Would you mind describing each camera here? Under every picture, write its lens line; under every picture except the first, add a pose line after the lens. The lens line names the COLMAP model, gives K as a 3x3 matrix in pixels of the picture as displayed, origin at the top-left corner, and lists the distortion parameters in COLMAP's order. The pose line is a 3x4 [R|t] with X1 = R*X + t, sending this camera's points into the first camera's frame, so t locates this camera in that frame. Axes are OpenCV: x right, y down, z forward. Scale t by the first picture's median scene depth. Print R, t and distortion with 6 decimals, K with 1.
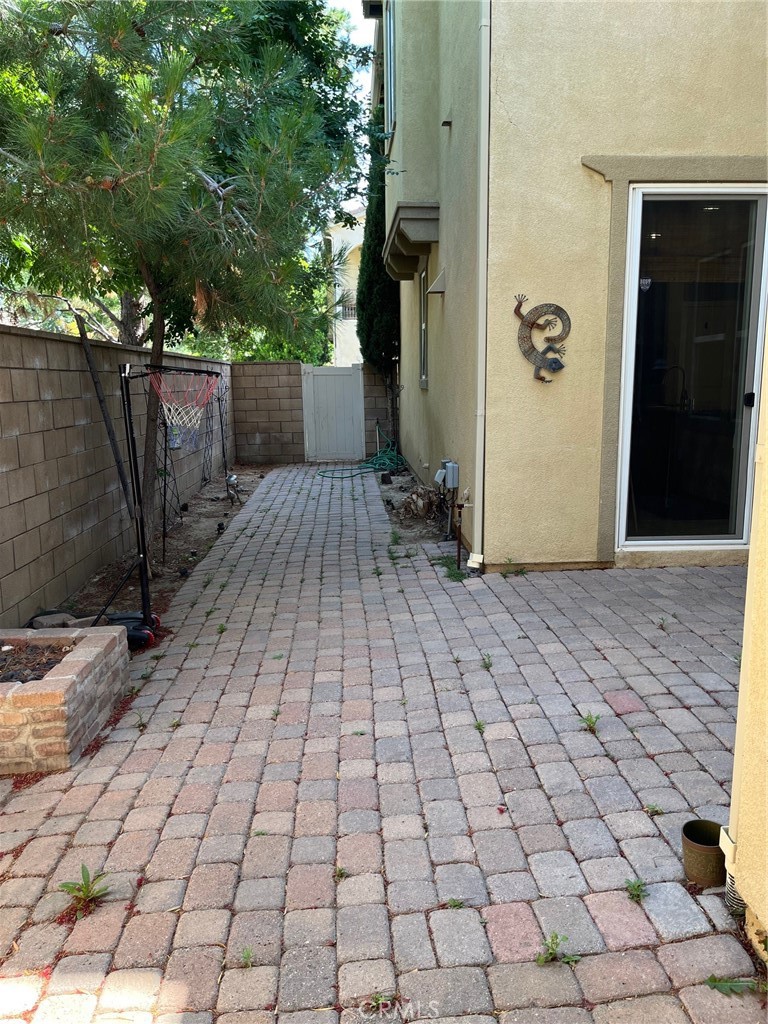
lens RADIAL K [[769.1, 0, 384.0], [0, 769.1, 512.0], [0, 0, 1]] dist [0.088804, -0.130863]
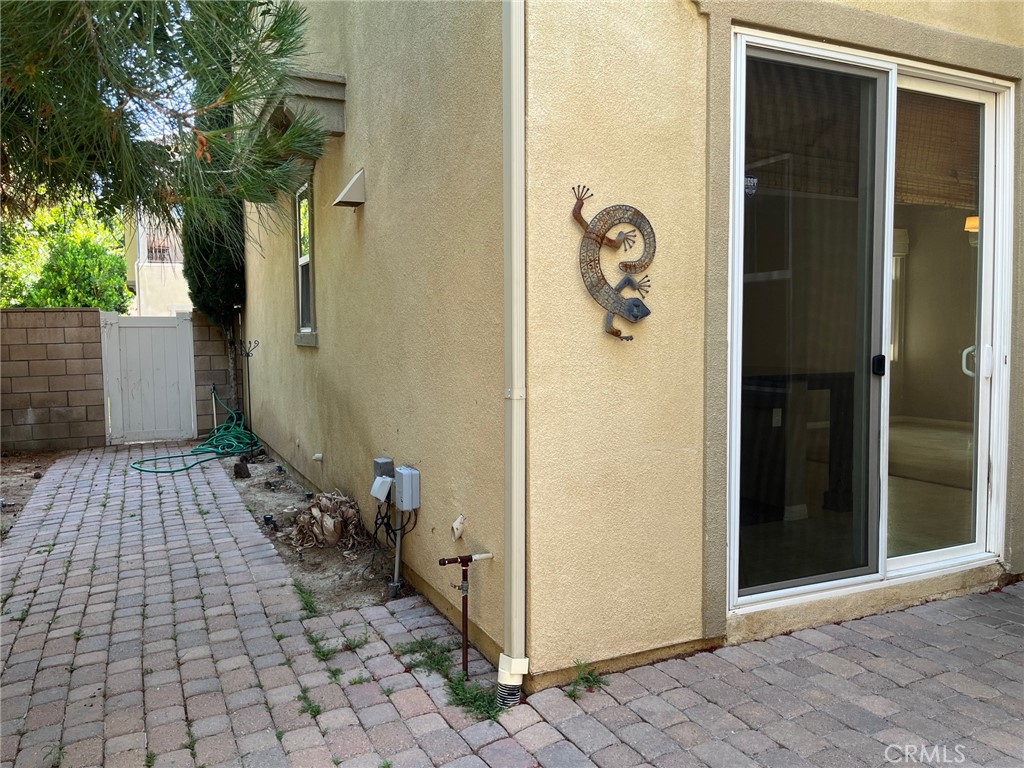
lens RADIAL K [[769.1, 0, 501.7], [0, 769.1, 380.4], [0, 0, 1]] dist [0.088804, -0.130863]
pose [[0.926762, -0.019647, 0.375135, -0.085406], [0.060943, 0.993265, -0.098539, -0.082796], [-0.370673, 0.114184, 0.921718, 0.487568]]
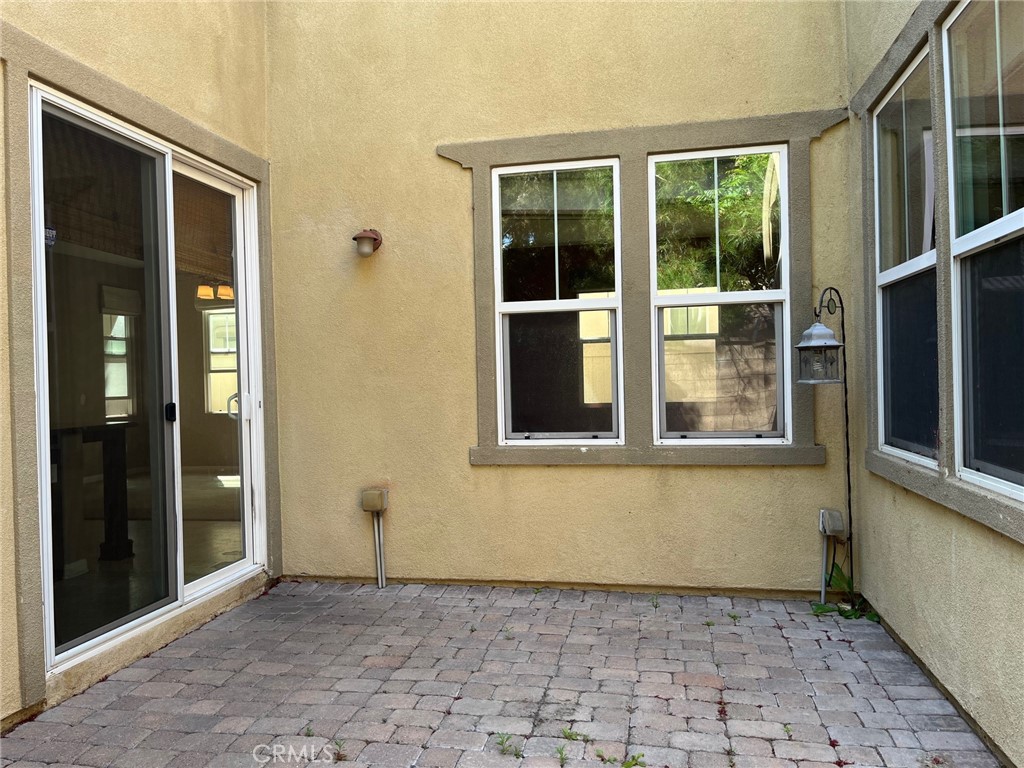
lens RADIAL K [[769.1, 0, 501.7], [0, 769.1, 380.4], [0, 0, 1]] dist [0.088804, -0.130863]
pose [[0.243354, 0.001924, 0.969936, -0.179024], [0.184318, 0.981684, -0.048192, -0.077061], [-0.952263, 0.190505, 0.238542, 0.496937]]
